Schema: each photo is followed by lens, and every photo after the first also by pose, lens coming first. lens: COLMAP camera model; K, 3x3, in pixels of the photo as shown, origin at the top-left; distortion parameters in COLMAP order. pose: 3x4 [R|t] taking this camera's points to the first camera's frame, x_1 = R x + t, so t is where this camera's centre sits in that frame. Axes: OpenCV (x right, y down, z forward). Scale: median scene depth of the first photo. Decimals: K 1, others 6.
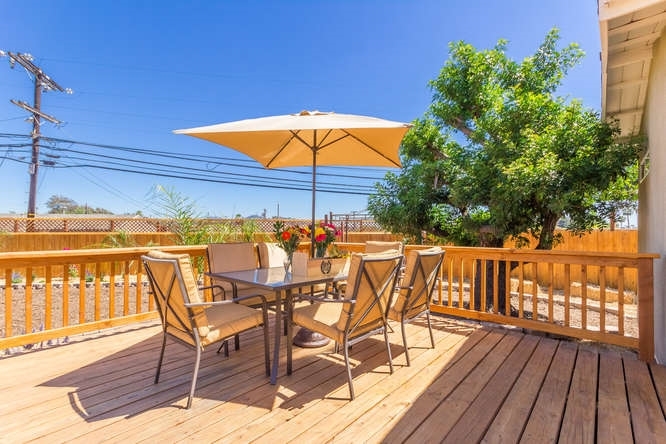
lens RADIAL K [[305.5, 0, 336.5], [0, 305.5, 232.2], [0, 0, 1]] dist [0.000717, 0.000112]
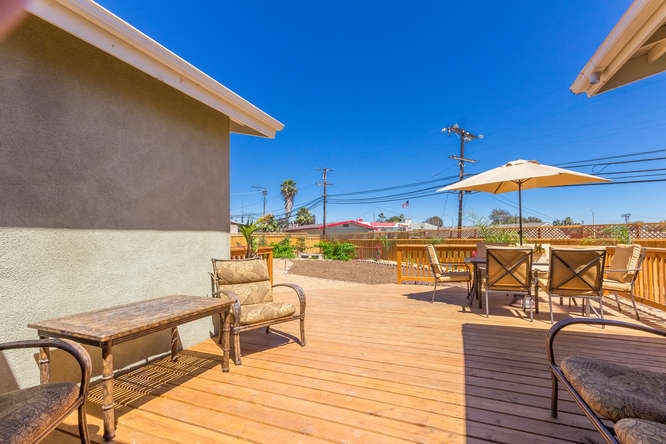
lens RADIAL K [[316.0, 0, 333.0], [0, 316.0, 222.0], [0, 0, 1]] dist [-0.000767, -0.000239]
pose [[0.325211, -0.052011, -0.944210, 0.492881], [-0.000632, 0.998474, -0.055218, 0.008212], [0.945641, 0.018554, 0.324682, -0.188921]]
